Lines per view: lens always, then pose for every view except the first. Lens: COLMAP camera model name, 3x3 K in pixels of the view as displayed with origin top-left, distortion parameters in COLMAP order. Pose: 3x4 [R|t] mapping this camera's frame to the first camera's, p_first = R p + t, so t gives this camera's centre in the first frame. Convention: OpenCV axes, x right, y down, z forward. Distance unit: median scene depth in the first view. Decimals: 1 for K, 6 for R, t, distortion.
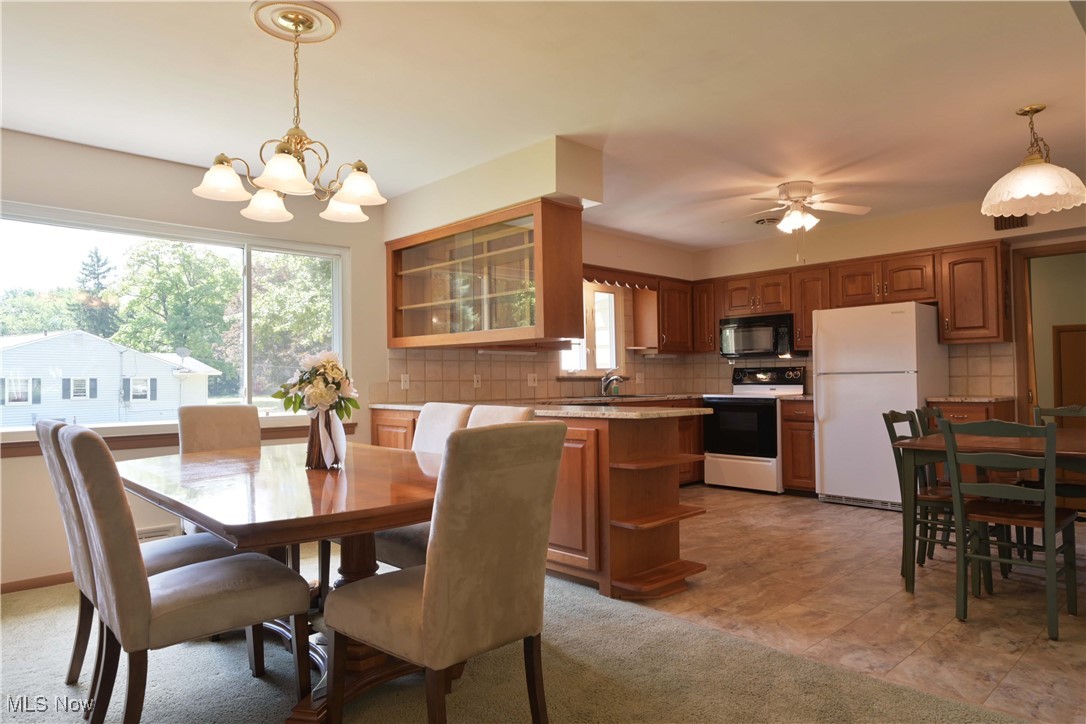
lens RADIAL K [[673.5, 0, 540.8], [0, 673.5, 363.8], [0, 0, 1]] dist [-0.009289, 0.000426]
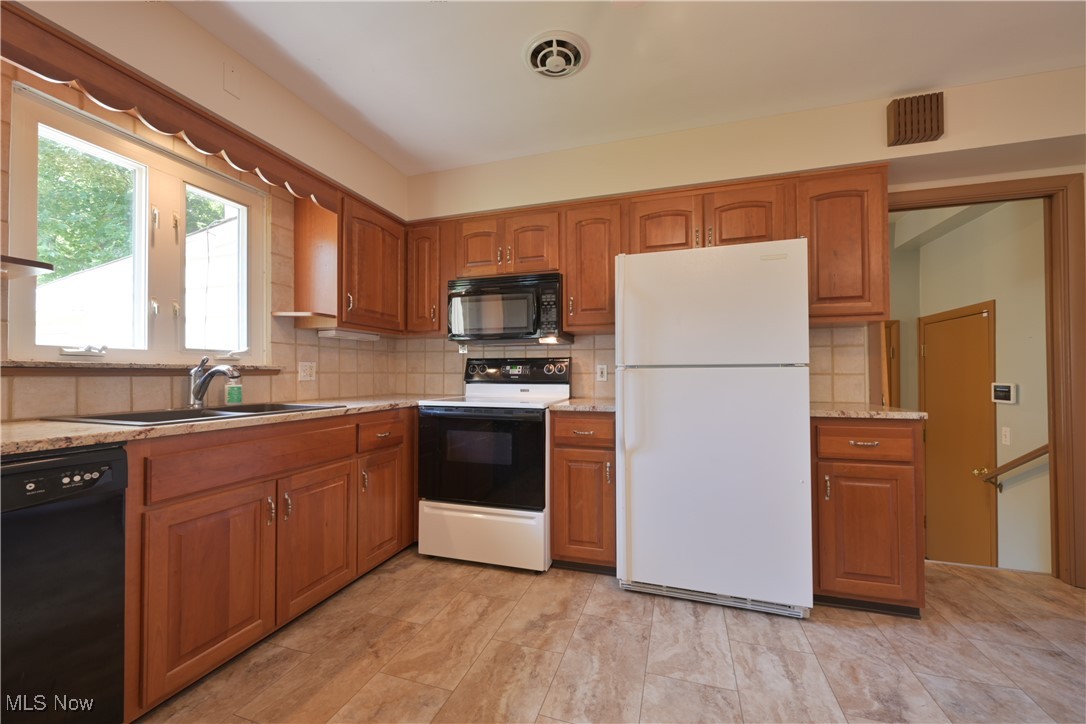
lens RADIAL K [[423.8, 0, 542.5], [0, 423.8, 368.8], [0, 0, 1]] dist [-0.000952, -0.000132]
pose [[0.874820, 0.017589, 0.484128, 0.157082], [-0.021422, 0.999768, 0.002387, 0.015089], [-0.483974, -0.012460, 0.874994, 0.628365]]
